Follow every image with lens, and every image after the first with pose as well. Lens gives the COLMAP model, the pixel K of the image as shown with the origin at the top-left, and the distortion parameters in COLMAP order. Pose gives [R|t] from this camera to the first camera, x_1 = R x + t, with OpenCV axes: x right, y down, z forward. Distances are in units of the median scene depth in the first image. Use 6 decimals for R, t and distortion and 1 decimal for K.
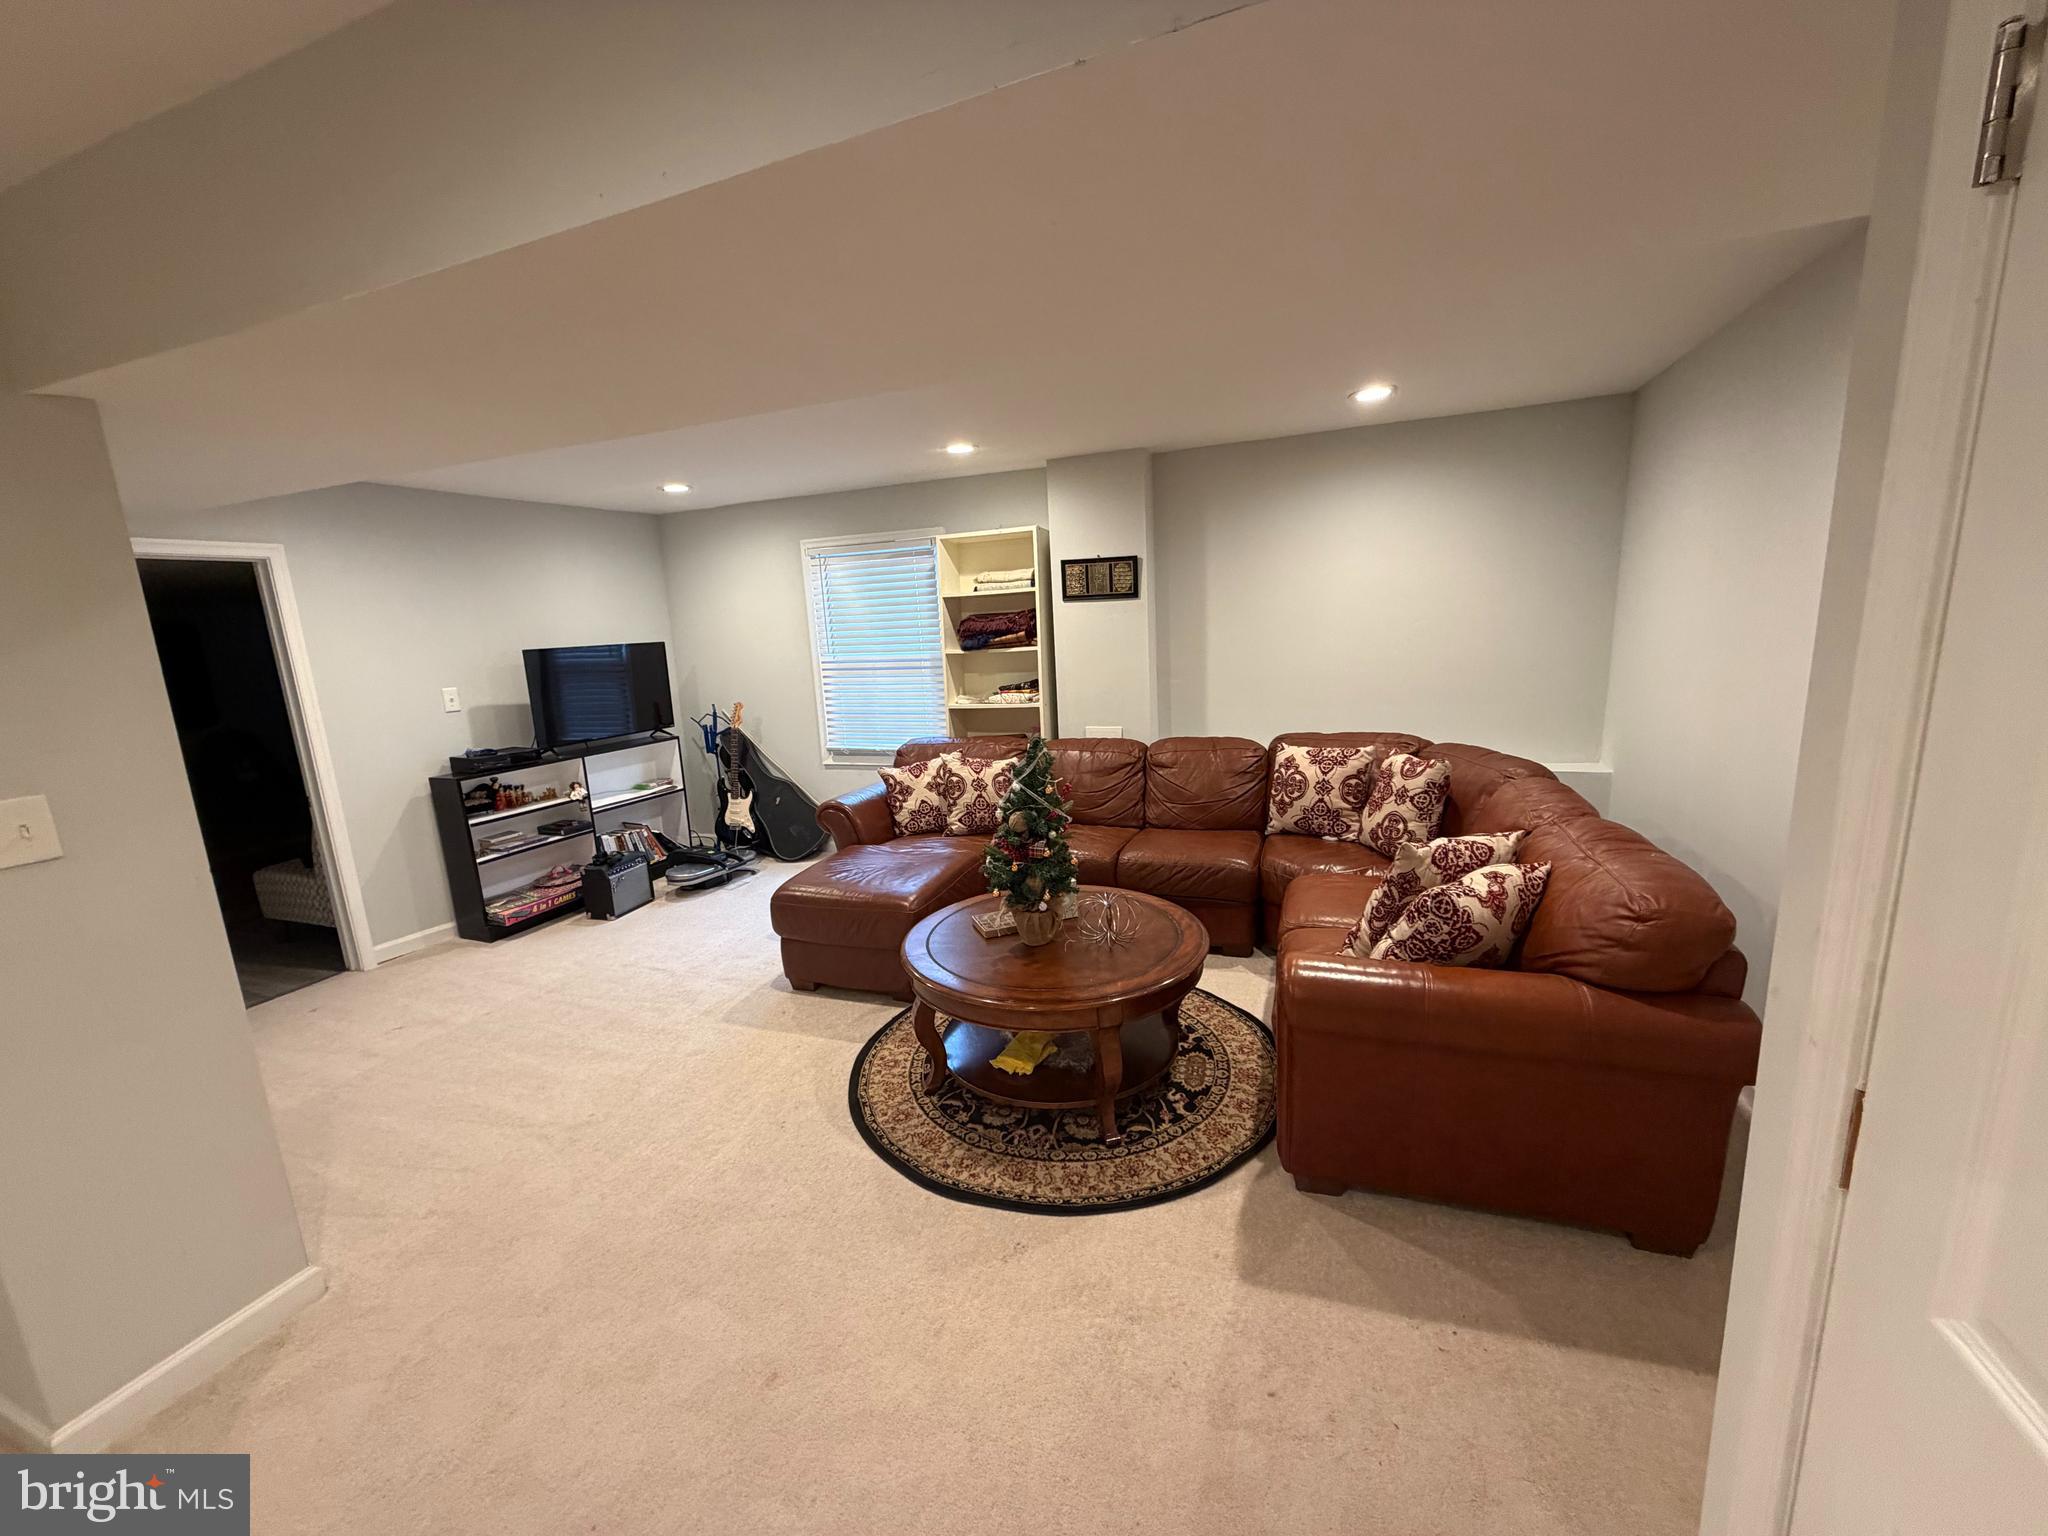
lens RADIAL K [[816.1, 0, 1024.0], [0, 816.1, 768.0], [0, 0, 1]] dist [-0.001762, -0.000020]
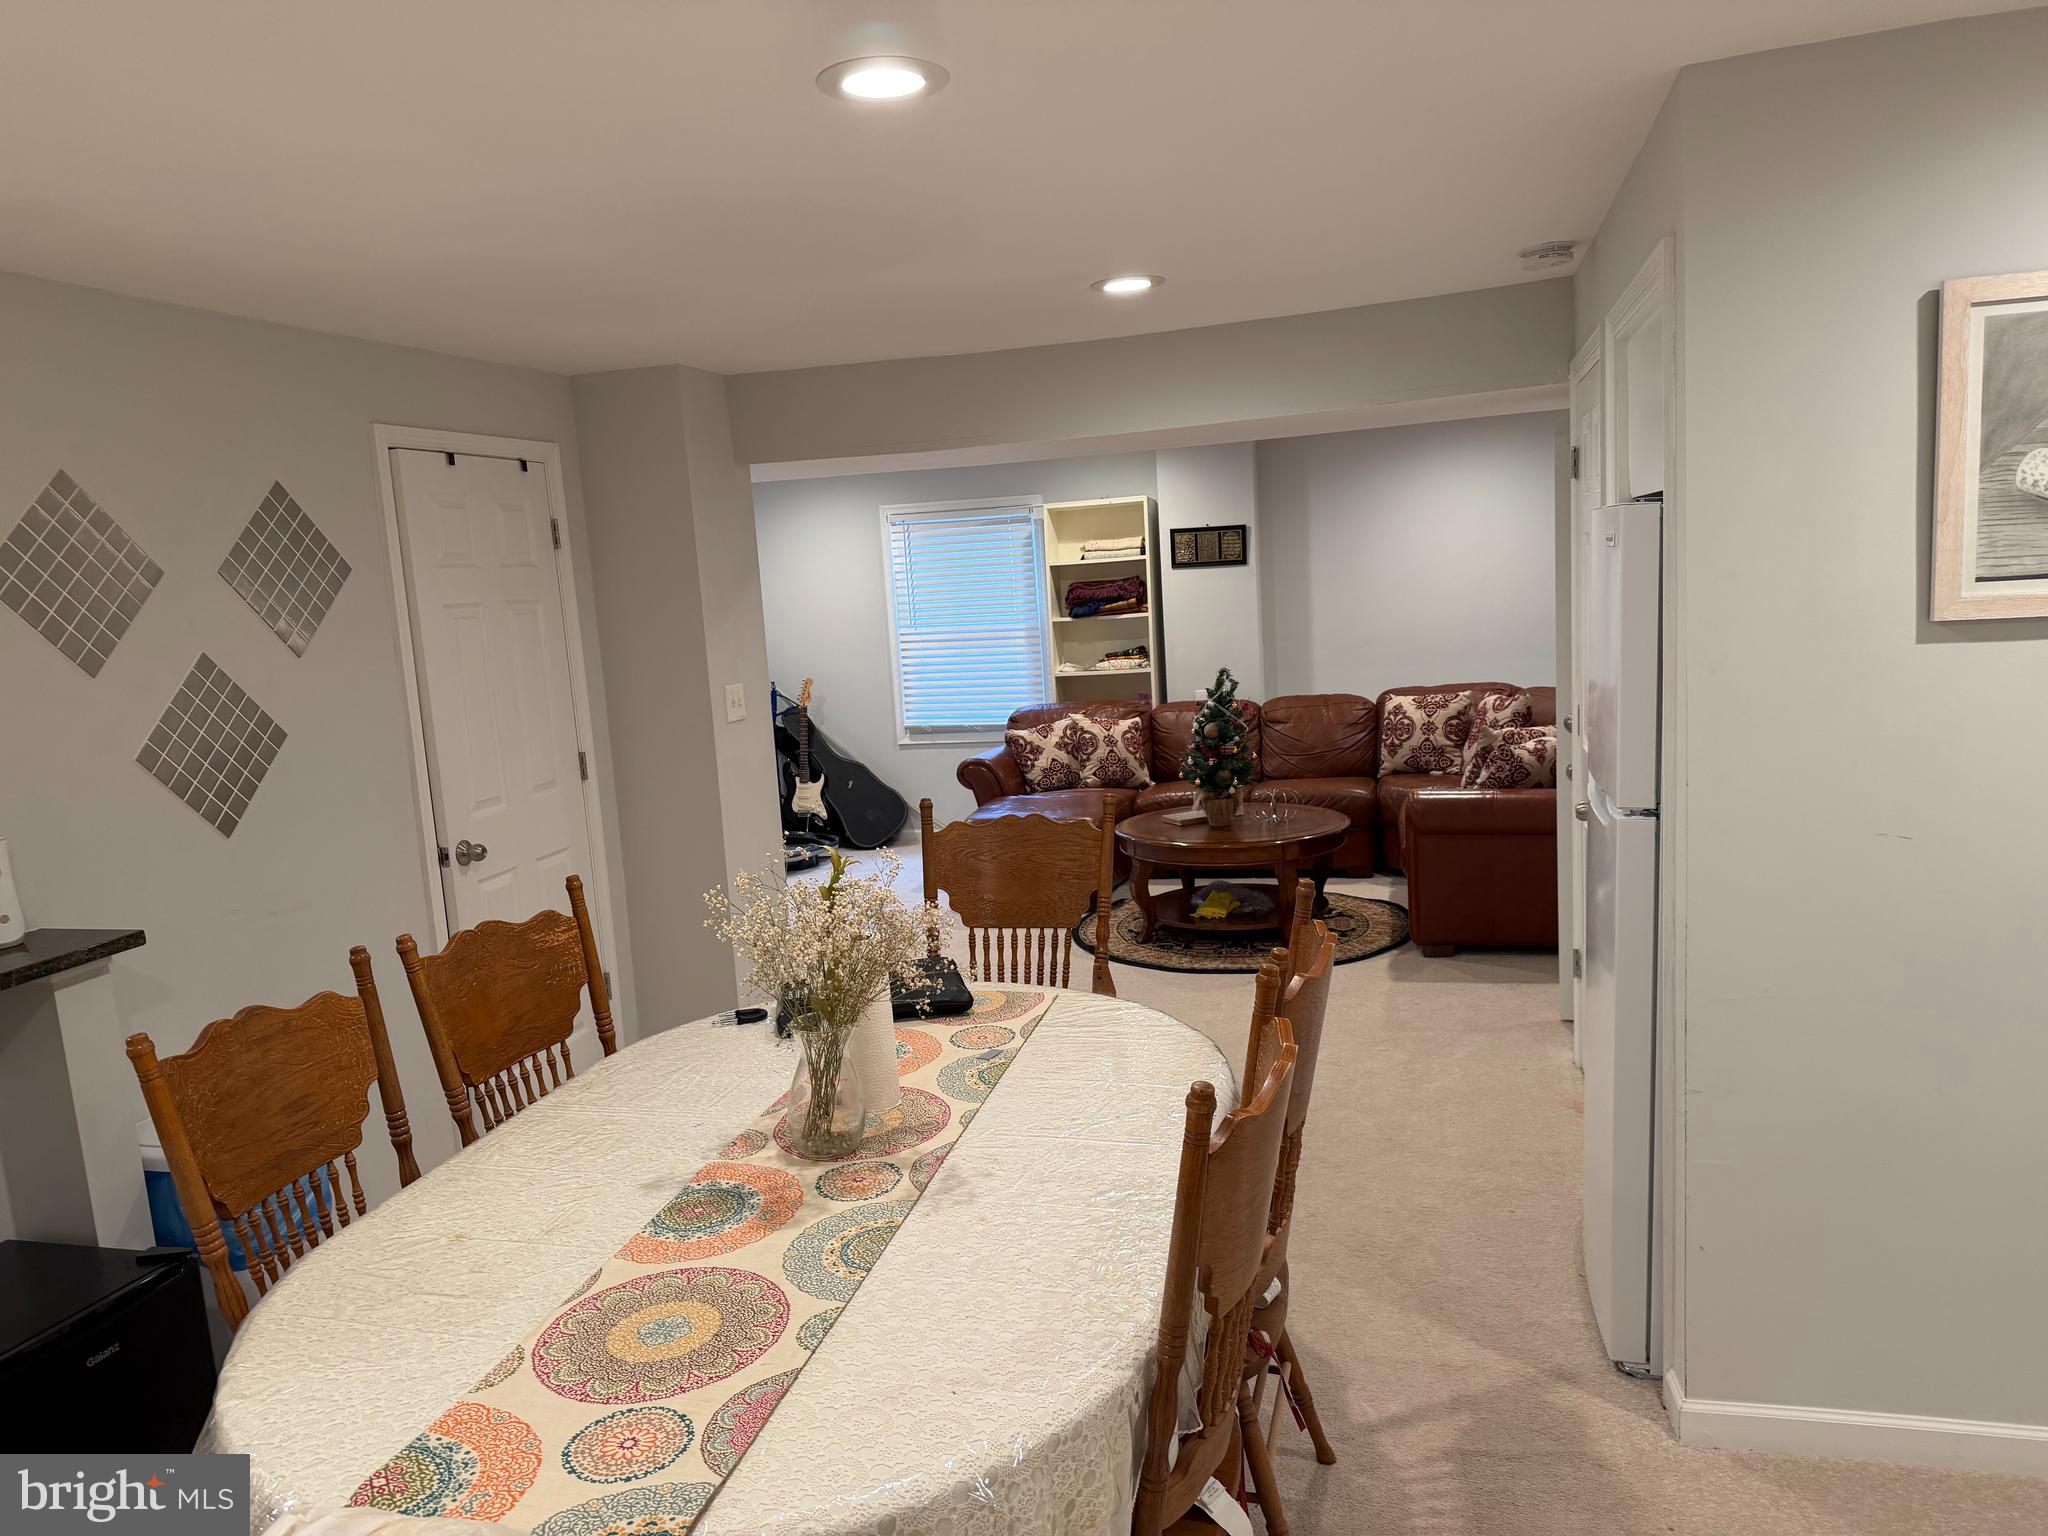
lens RADIAL K [[1437.4, 0, 1024.0], [0, 1437.4, 768.0], [0, 0, 1]] dist [0.116698, -0.000191]
pose [[0.996323, -0.019765, 0.083364, -0.314172], [0.024628, 0.998029, -0.057717, 0.156469], [-0.082059, 0.059558, 0.994846, -0.828848]]
